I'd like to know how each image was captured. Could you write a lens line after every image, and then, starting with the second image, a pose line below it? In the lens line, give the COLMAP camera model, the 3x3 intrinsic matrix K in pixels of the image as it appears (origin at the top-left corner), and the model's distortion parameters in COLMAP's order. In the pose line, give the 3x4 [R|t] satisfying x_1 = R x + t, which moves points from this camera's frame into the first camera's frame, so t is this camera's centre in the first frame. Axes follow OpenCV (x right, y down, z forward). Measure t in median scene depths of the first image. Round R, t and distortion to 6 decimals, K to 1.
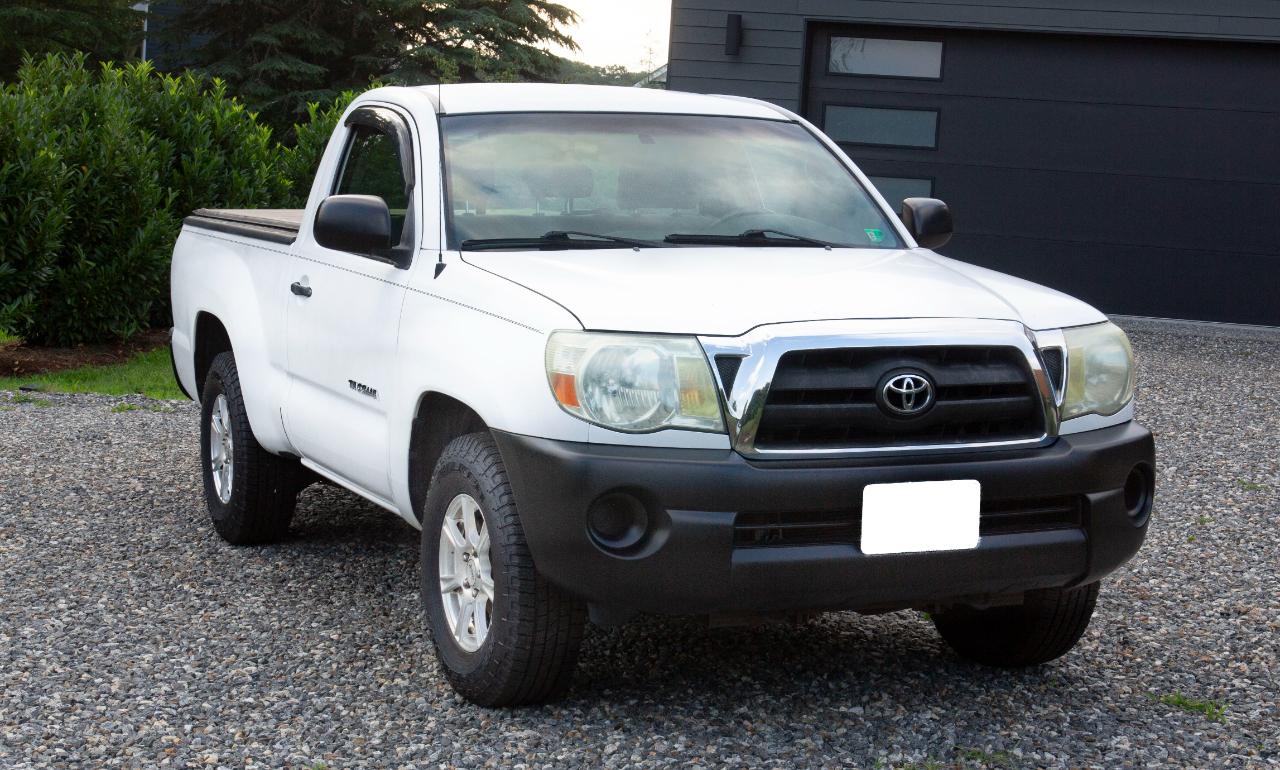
lens RADIAL K [[2245.3, 0, 640.0], [0, 2245.3, 385.0], [0, 0, 1]] dist [-0.169083, 0.000487]
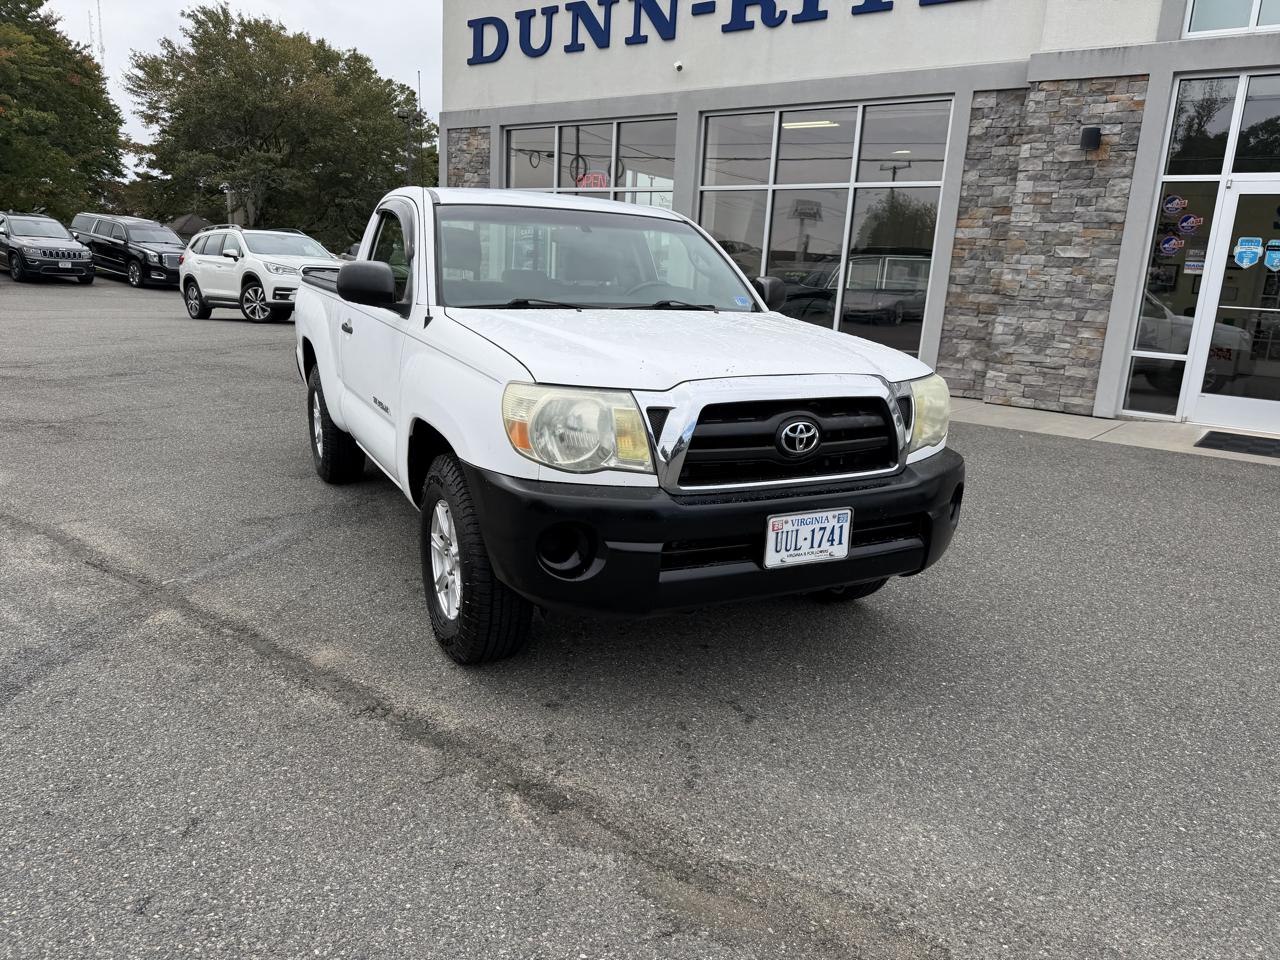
lens RADIAL K [[909.0, 0, 649.8], [0, 909.0, 479.7], [0, 0, 1]] dist [0.021870, -0.023008]
pose [[0.996562, 0.006118, 0.082629, -0.004238], [-0.017587, 0.990164, 0.138799, -0.041164], [-0.080968, -0.139775, 0.986867, 0.509335]]
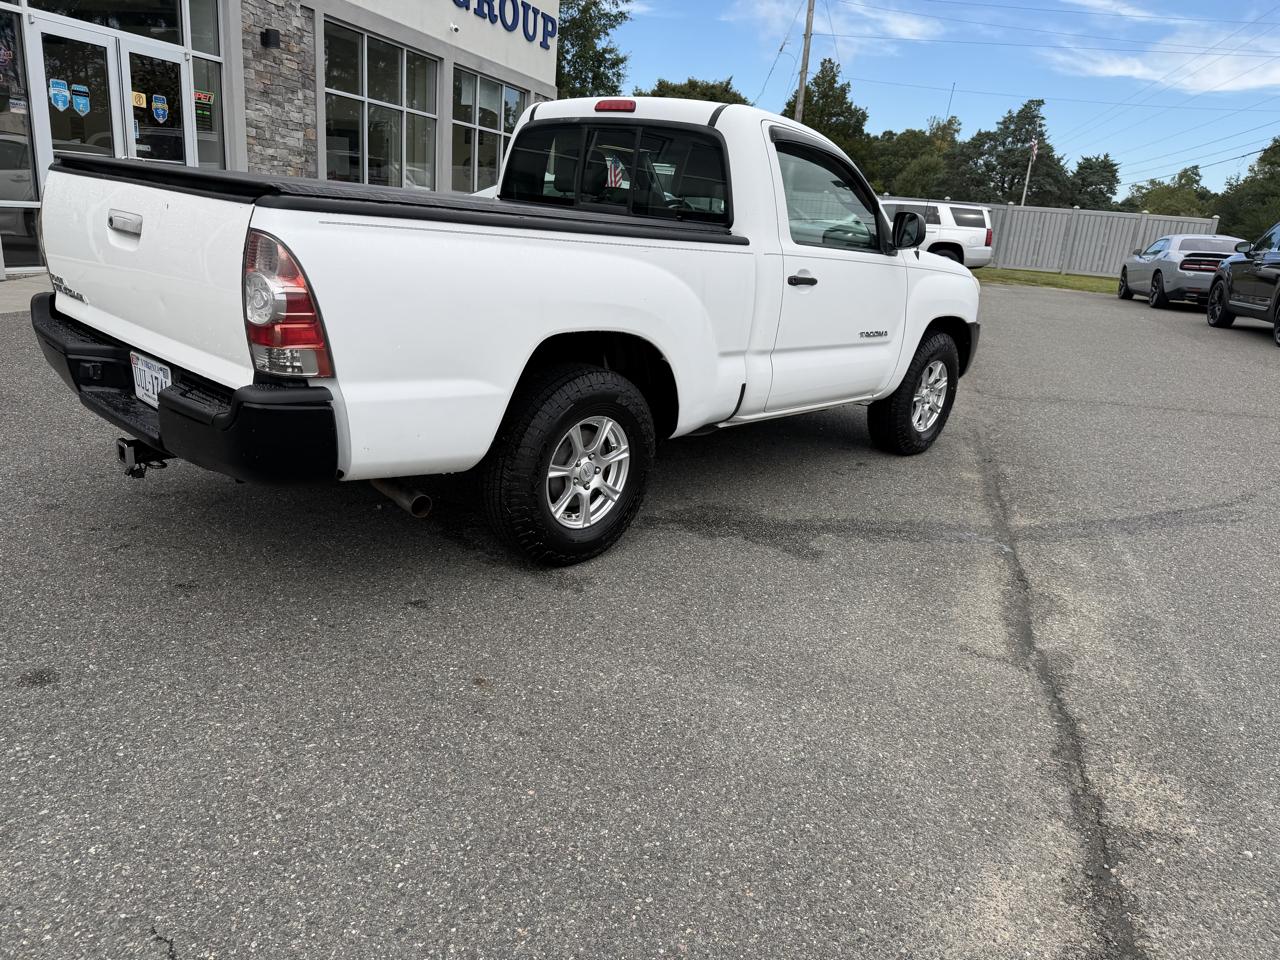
lens RADIAL K [[908.4, 0, 636.4], [0, 908.4, 477.9], [0, 0, 1]] dist [0.022425, -0.029588]
pose [[-0.420977, -0.317372, 0.849737, -0.792643], [-0.014708, 0.939057, 0.343446, -0.152670], [-0.906952, 0.132085, -0.399990, 1.747318]]
